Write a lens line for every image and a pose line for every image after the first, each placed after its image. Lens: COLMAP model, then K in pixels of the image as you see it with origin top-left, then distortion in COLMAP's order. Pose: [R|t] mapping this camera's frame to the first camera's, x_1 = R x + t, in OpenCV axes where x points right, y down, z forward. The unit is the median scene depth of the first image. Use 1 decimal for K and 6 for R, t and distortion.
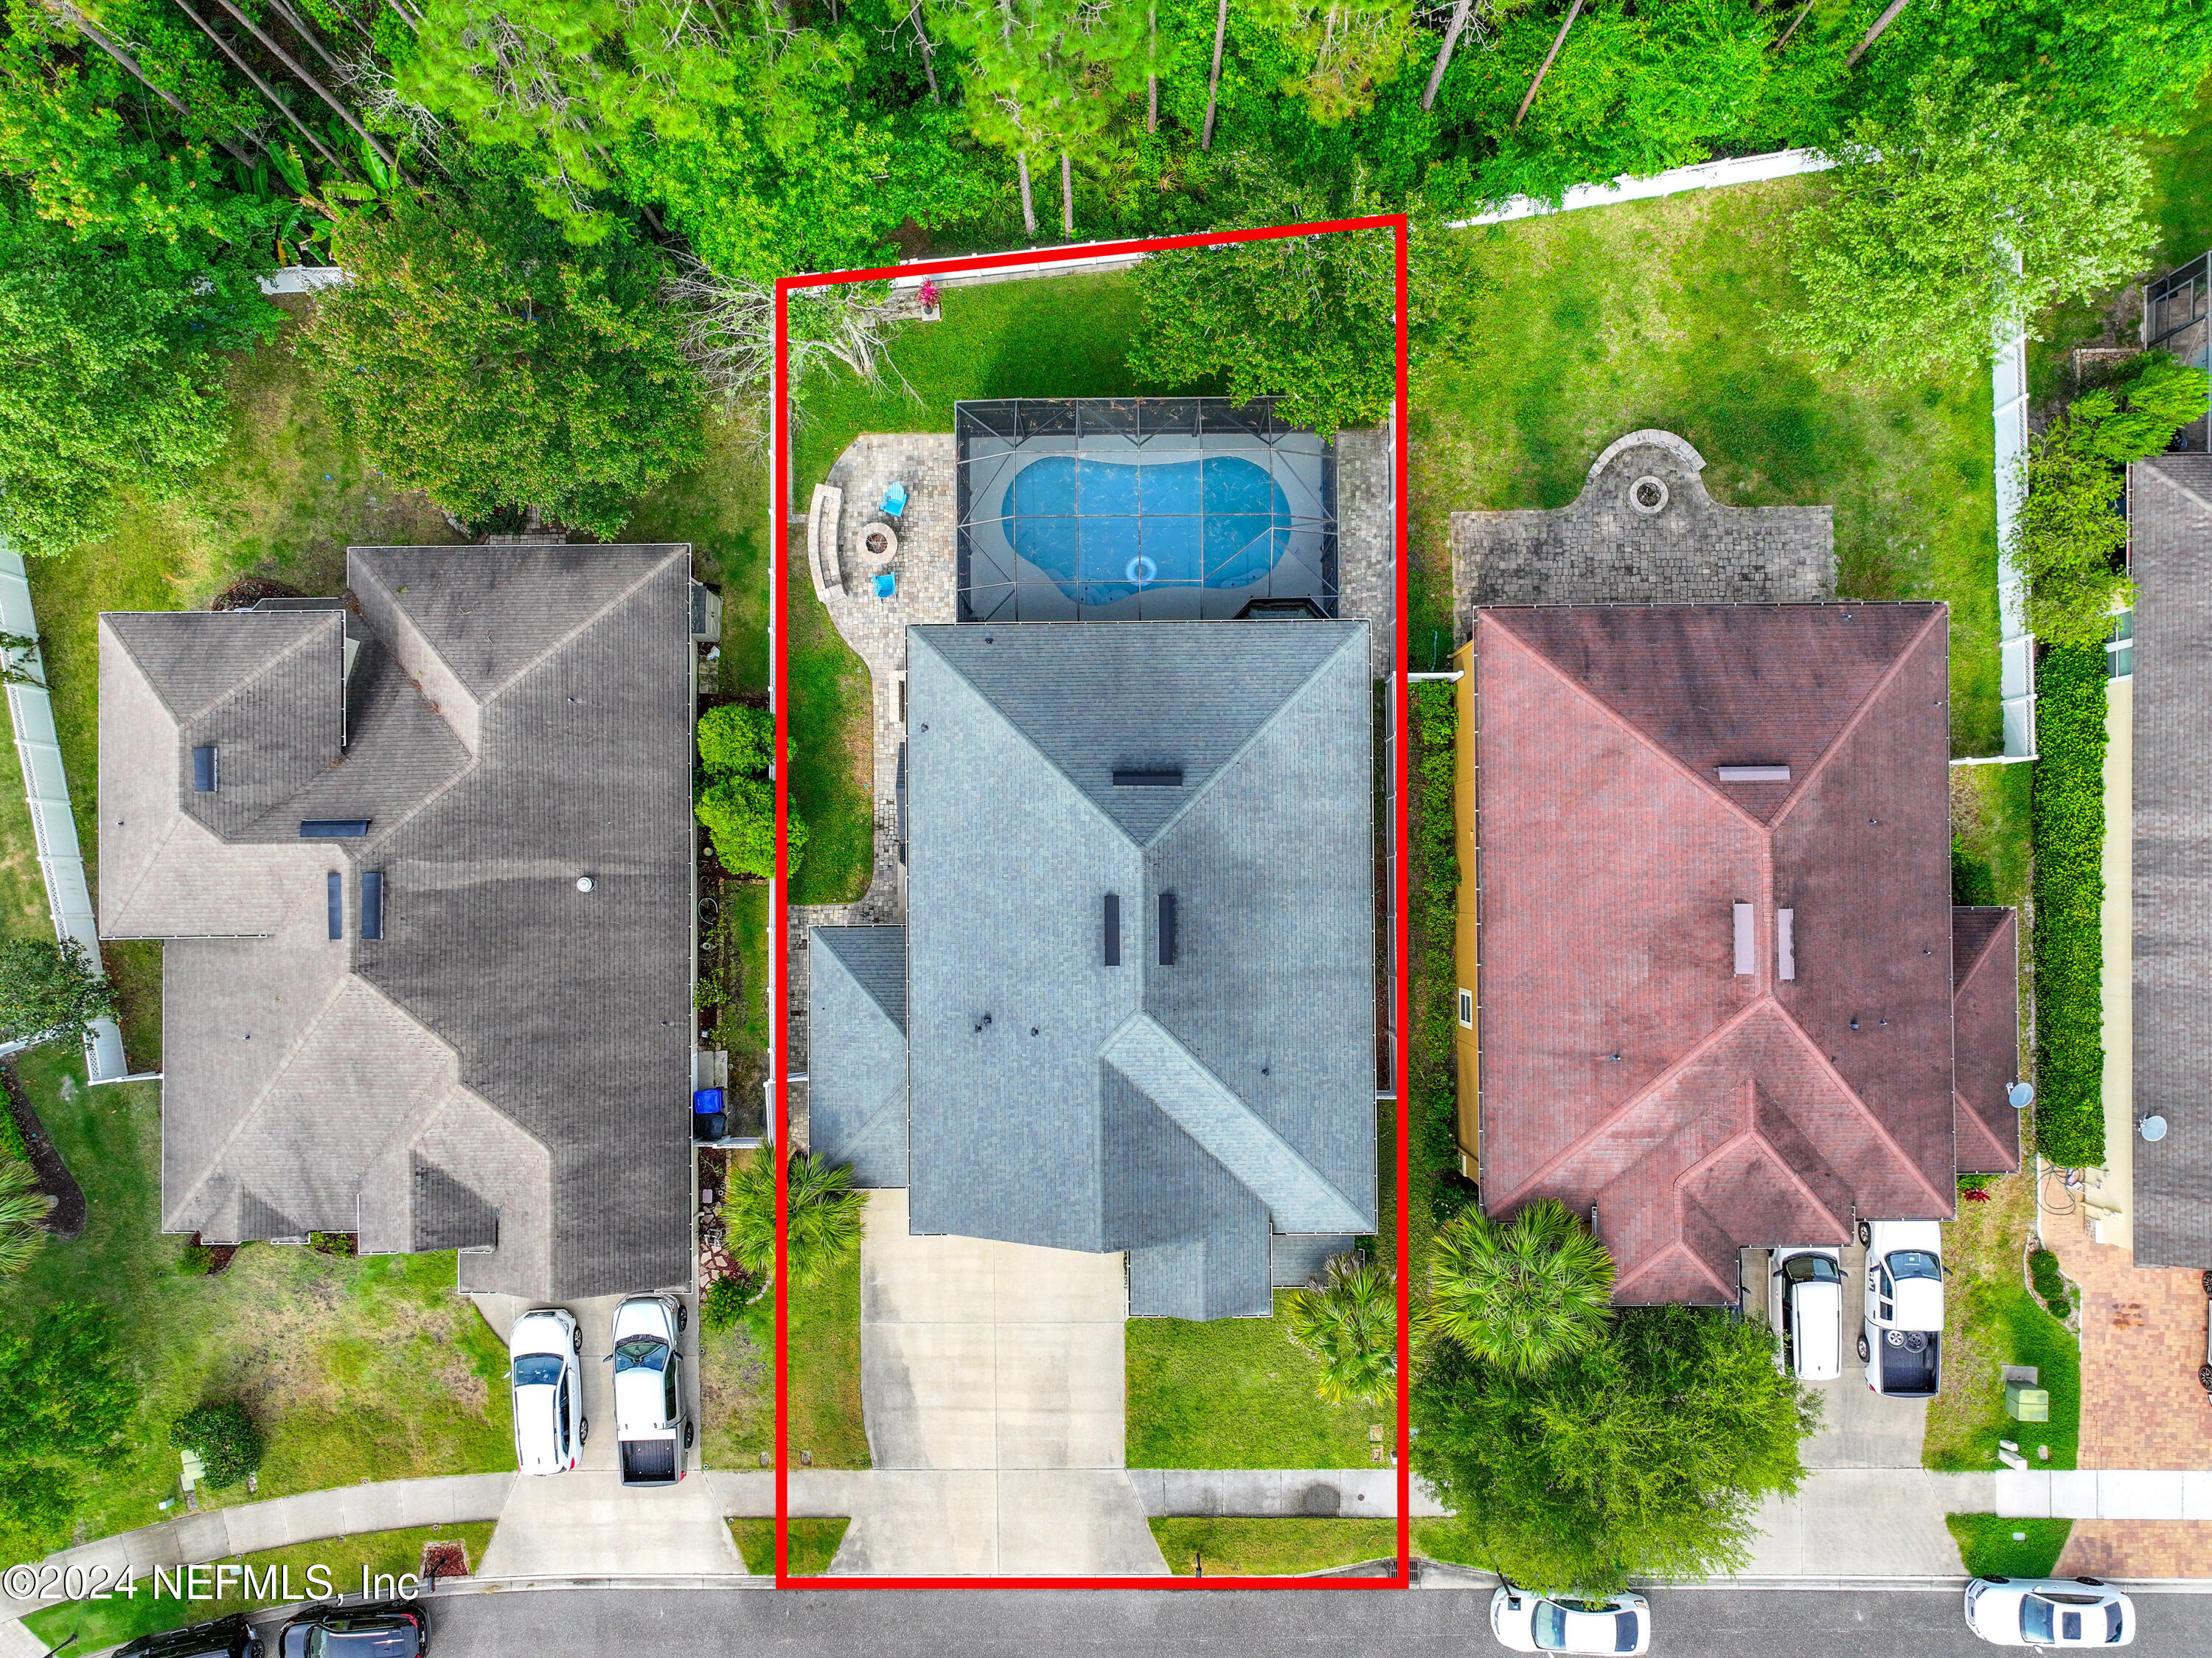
lens RADIAL K [[1583.4, 0, 1110.2], [0, 1583.4, 873.6], [0, 0, 1]] dist [0.001362, 0.006503]
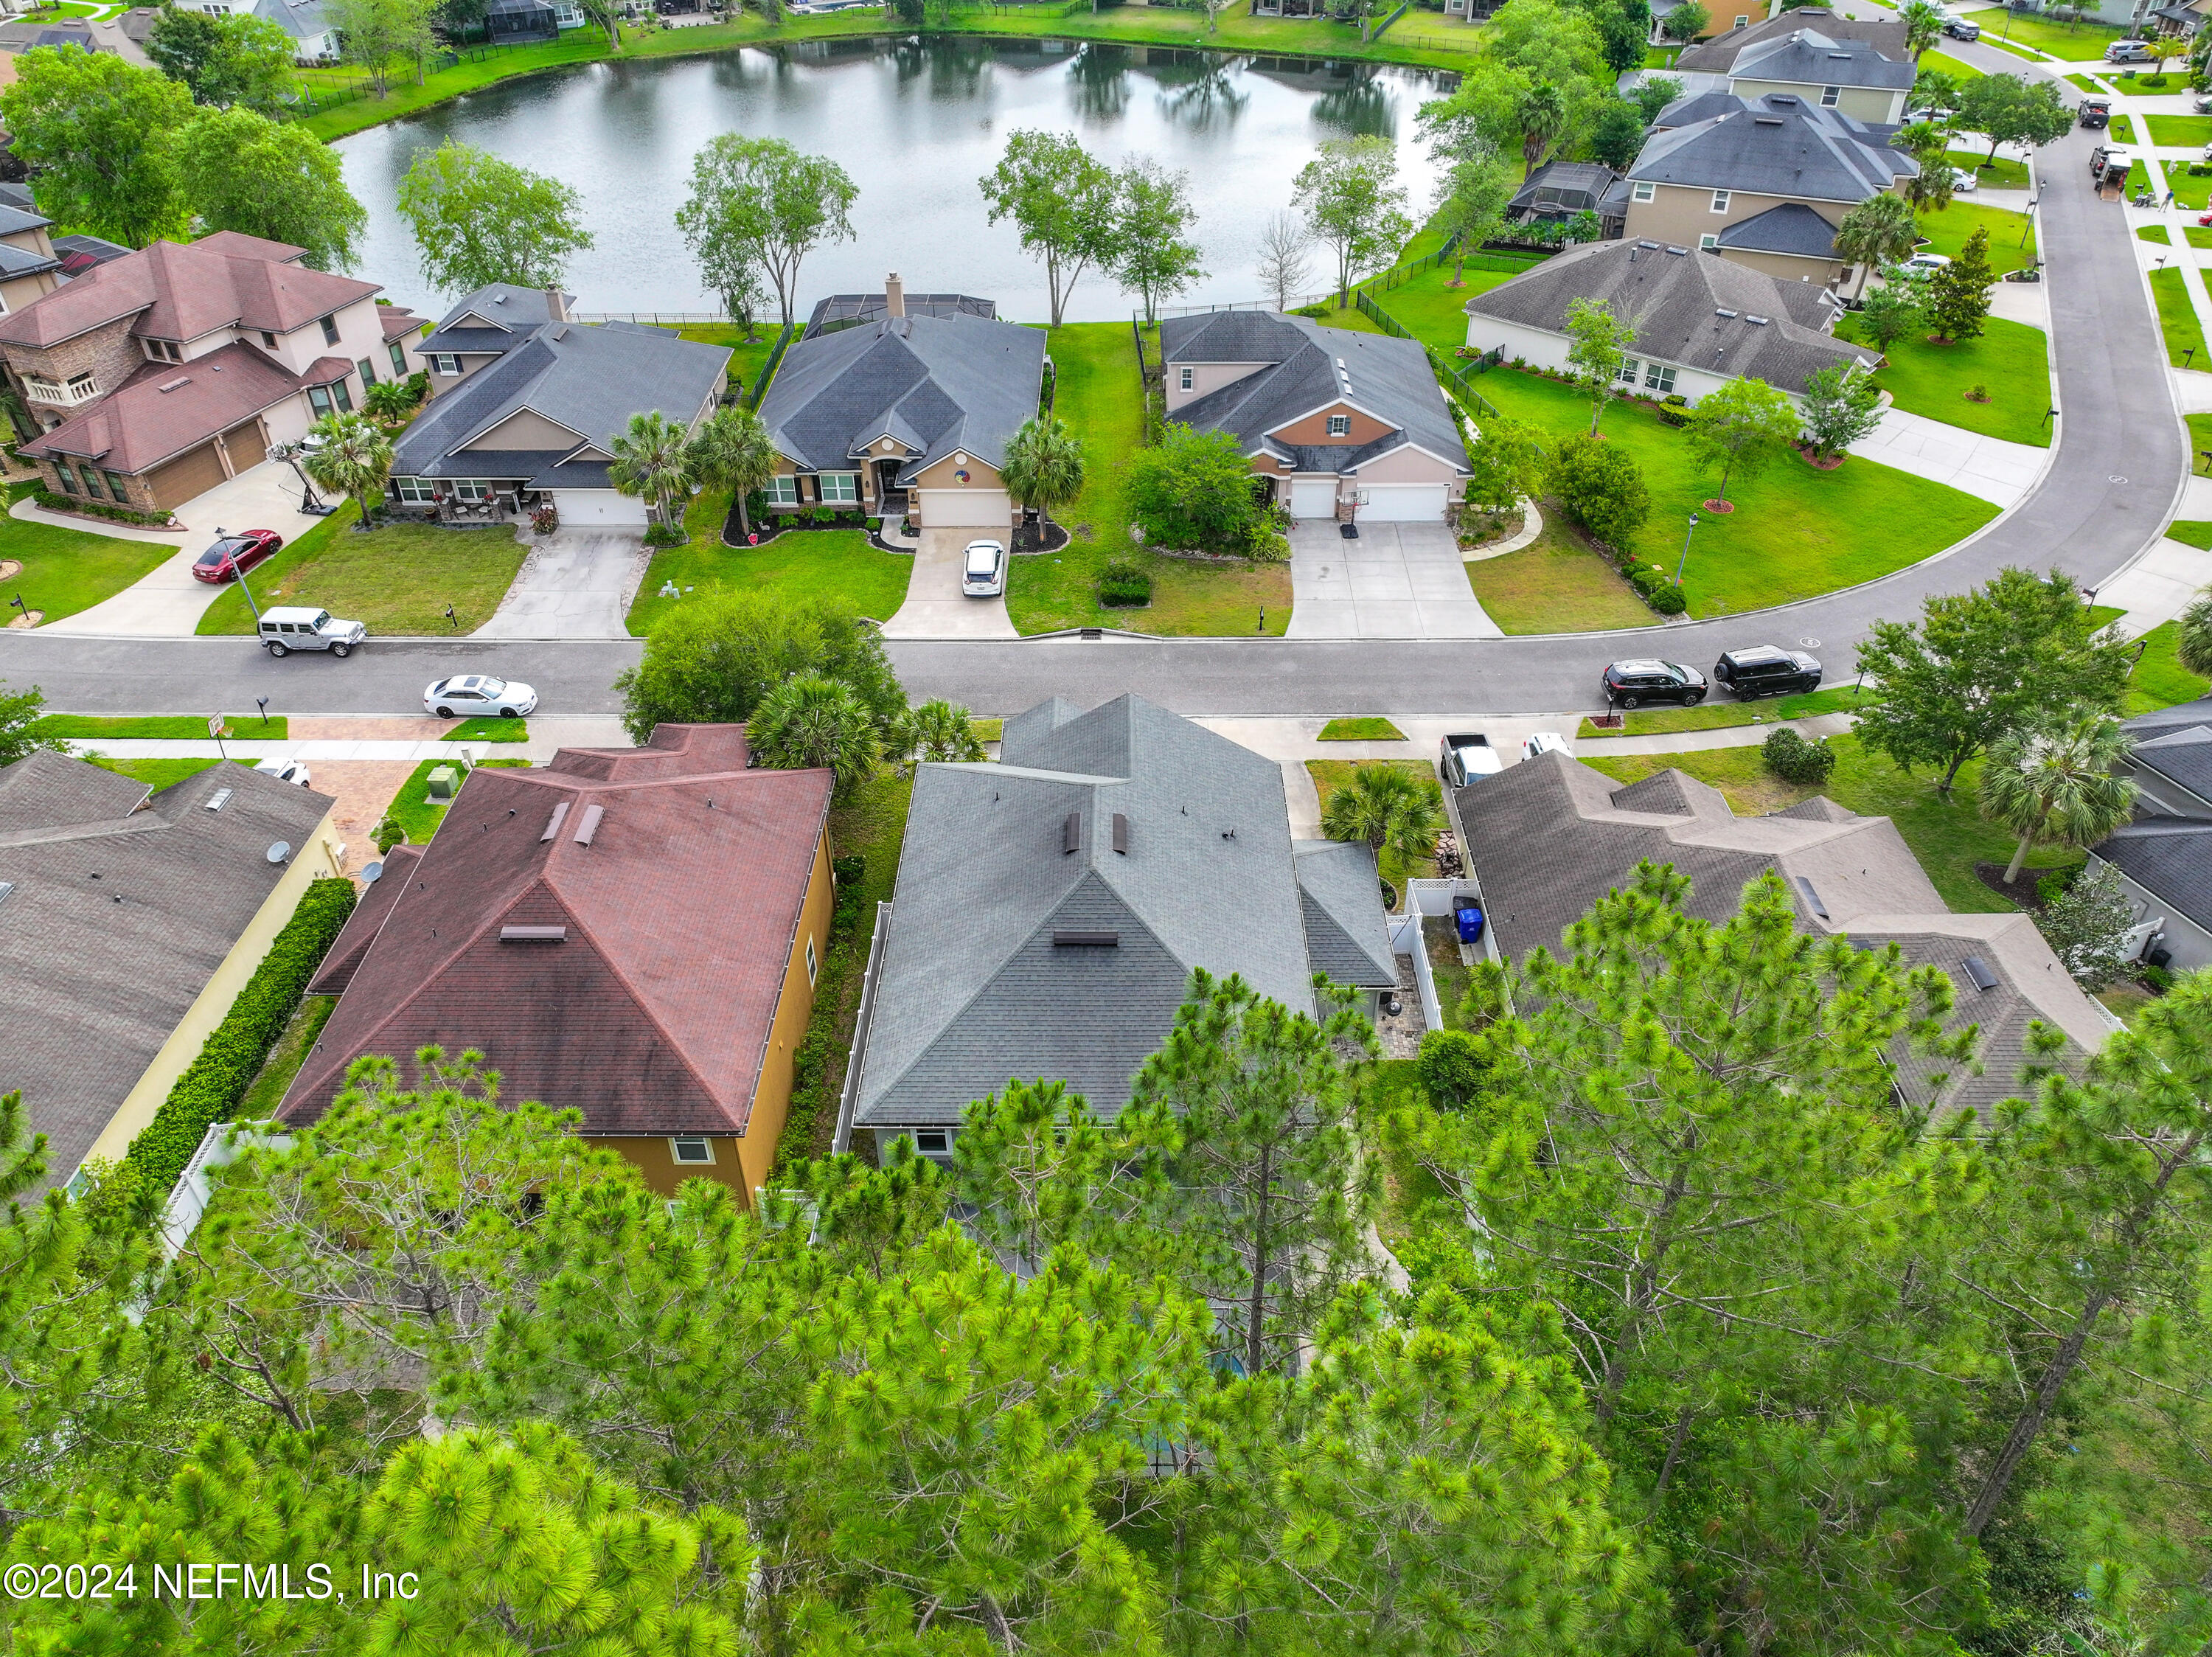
lens RADIAL K [[1550.8, 0, 1102.6], [0, 1550.8, 761.5], [0, 0, 1]] dist [-0.001413, 0.000043]
pose [[-0.999658, 0.001858, 0.026081, -0.015327], [0.020419, -0.567561, 0.823078, -0.843473], [0.016332, 0.823330, 0.567329, 0.292124]]
